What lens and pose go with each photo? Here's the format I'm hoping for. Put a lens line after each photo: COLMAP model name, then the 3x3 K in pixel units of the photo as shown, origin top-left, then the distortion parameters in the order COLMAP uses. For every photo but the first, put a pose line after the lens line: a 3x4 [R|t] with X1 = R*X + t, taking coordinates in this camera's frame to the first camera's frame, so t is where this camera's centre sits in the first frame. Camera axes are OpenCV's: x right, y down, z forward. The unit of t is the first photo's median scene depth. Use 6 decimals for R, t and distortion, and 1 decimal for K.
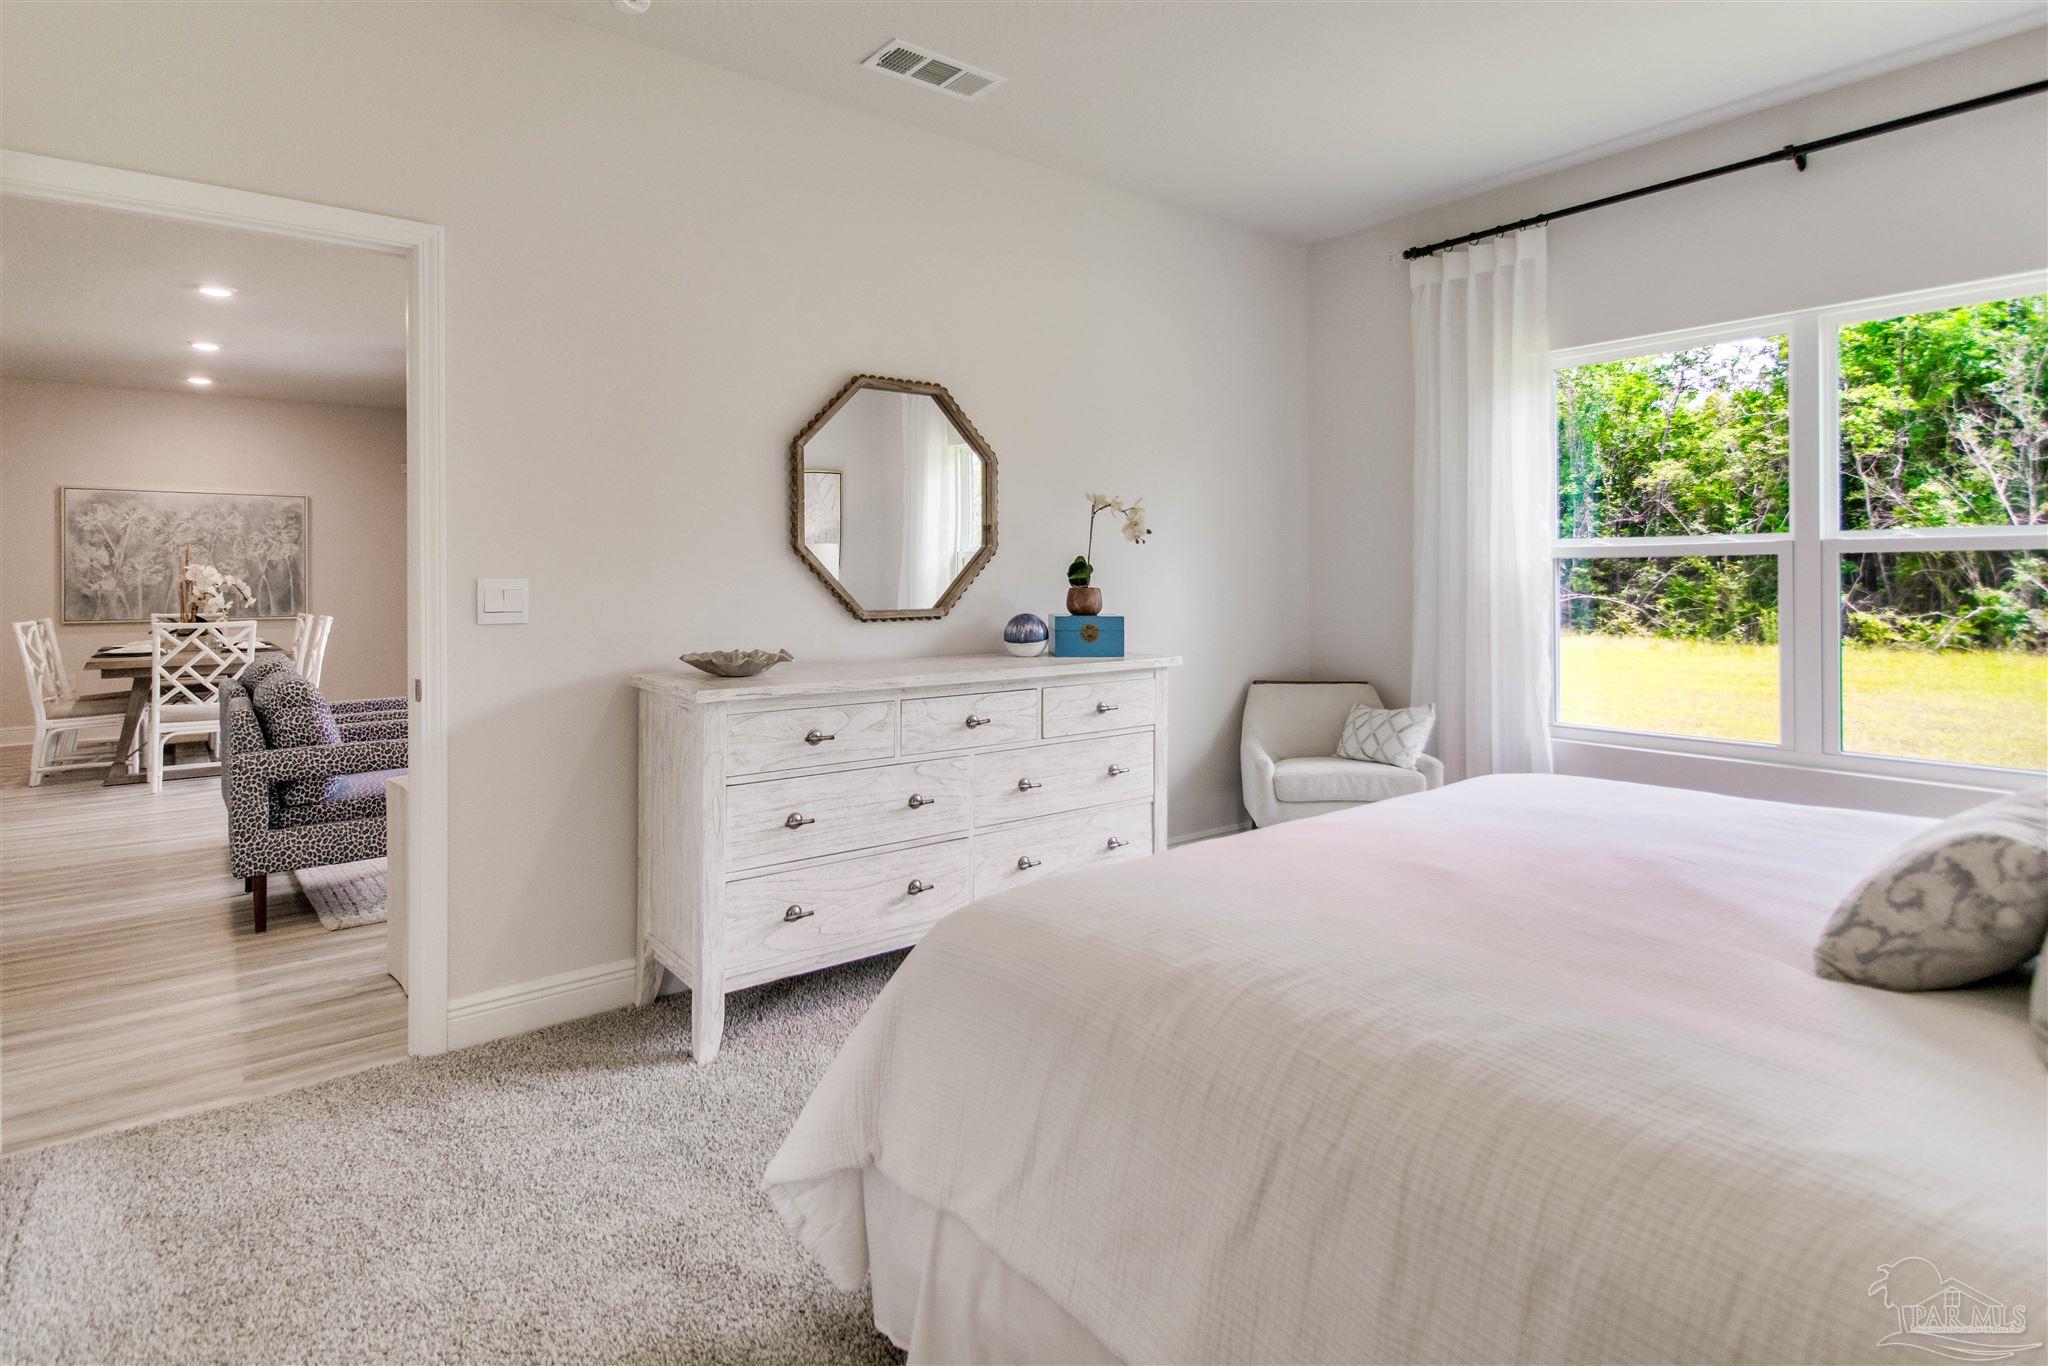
lens RADIAL K [[1055.2, 0, 1022.6], [0, 1055.2, 572.6], [0, 0, 1]] dist [0.001162, -0.000024]
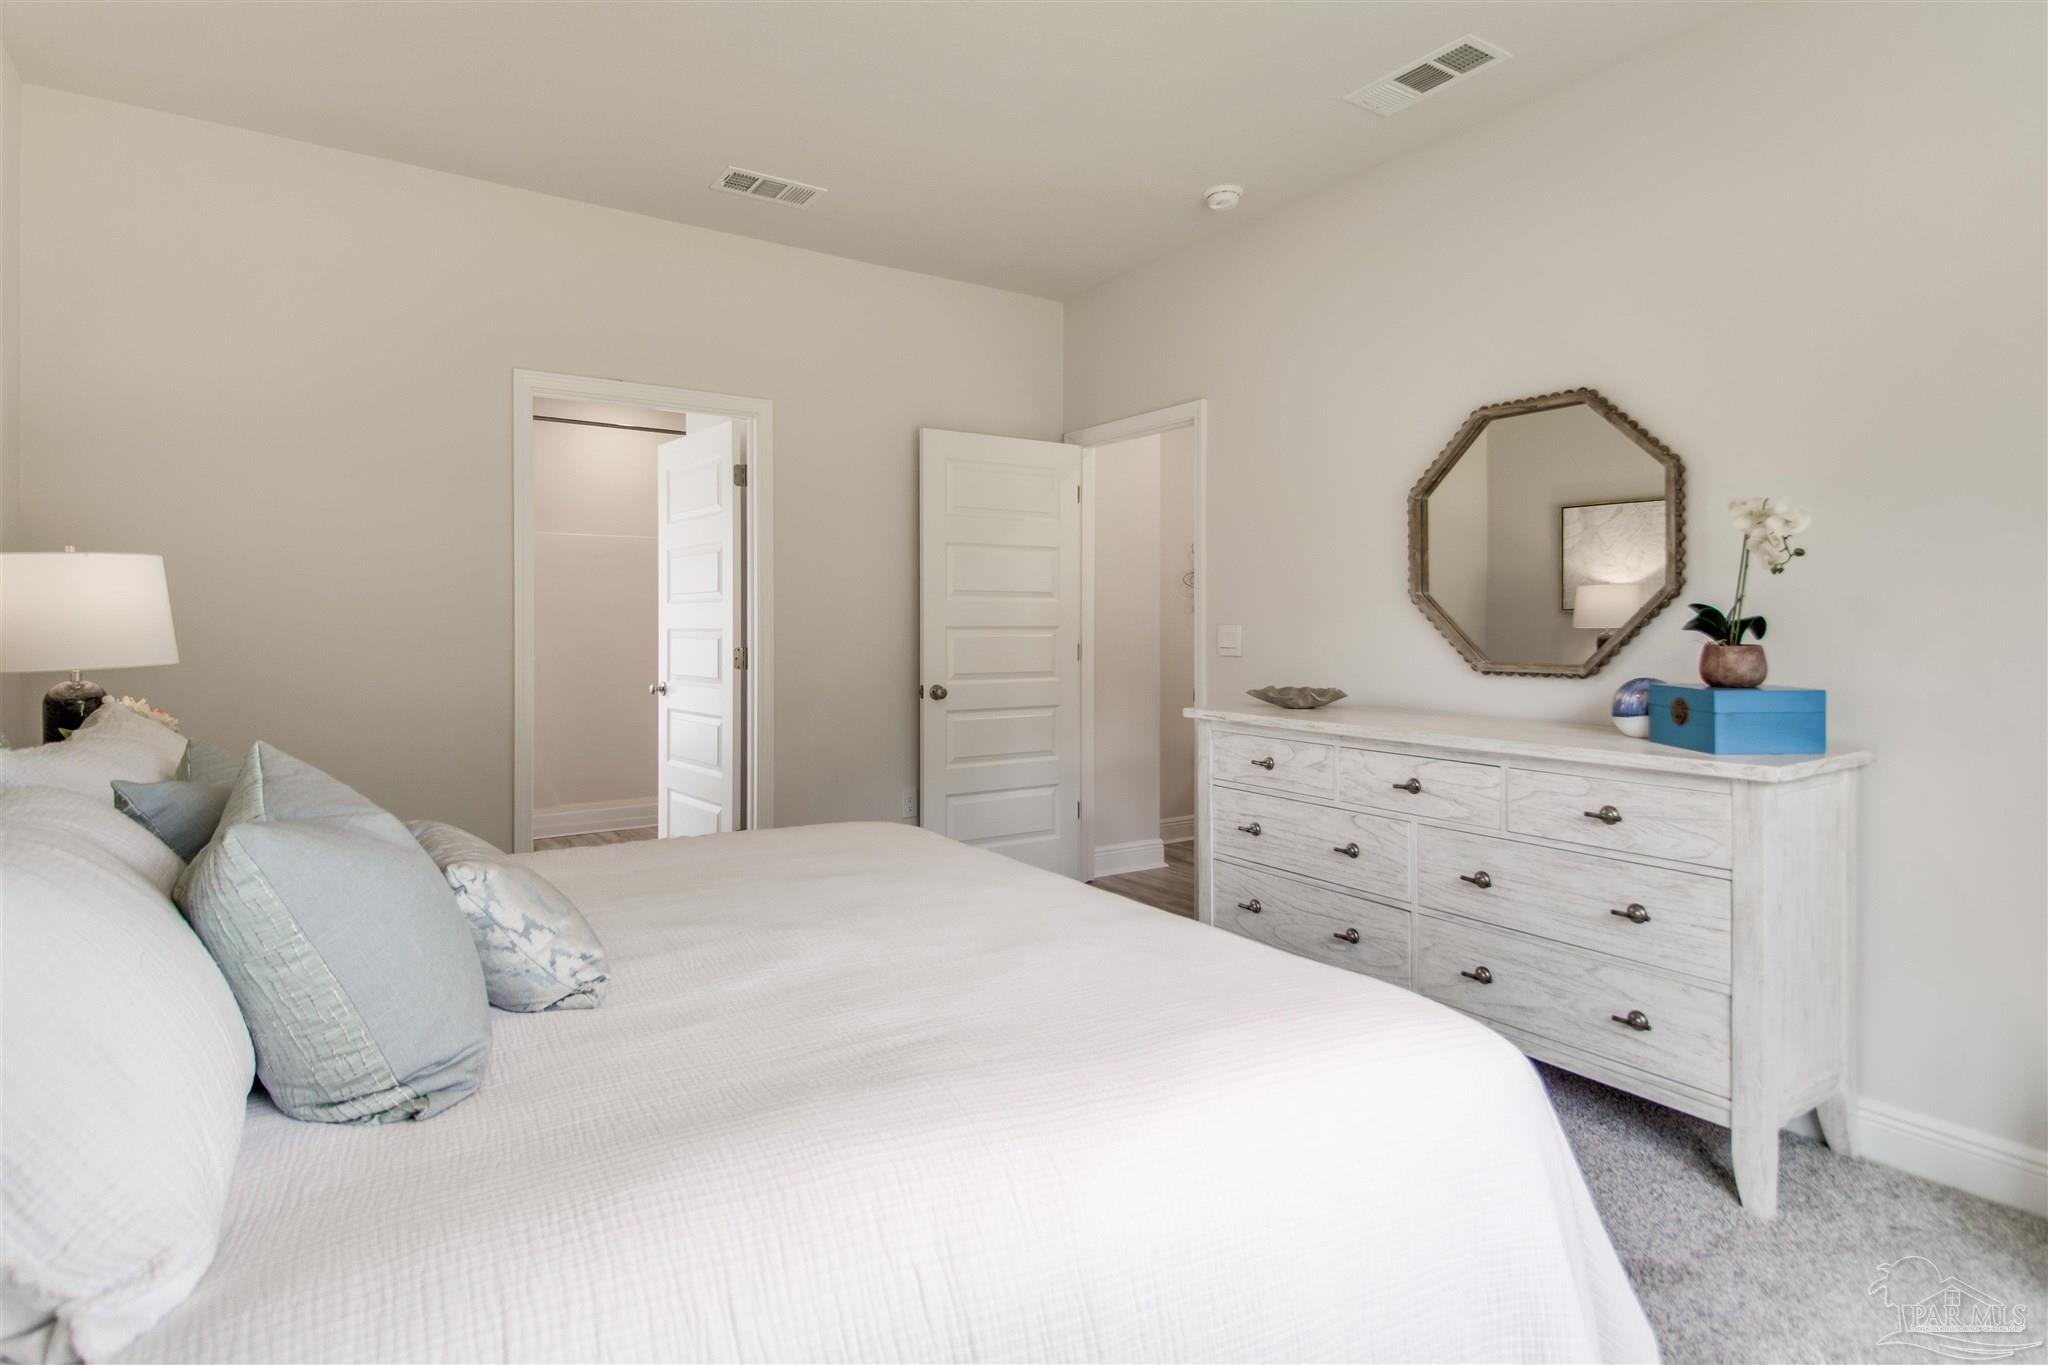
lens RADIAL K [[1071.5, 0, 1024.8], [0, 1071.5, 622.2], [0, 0, 1]] dist [0.000703, -0.000278]
pose [[-0.083009, 0.004474, -0.996539, 0.900682], [0.003662, 0.999985, 0.004185, -0.004864], [0.996542, -0.003302, -0.083024, 0.744582]]
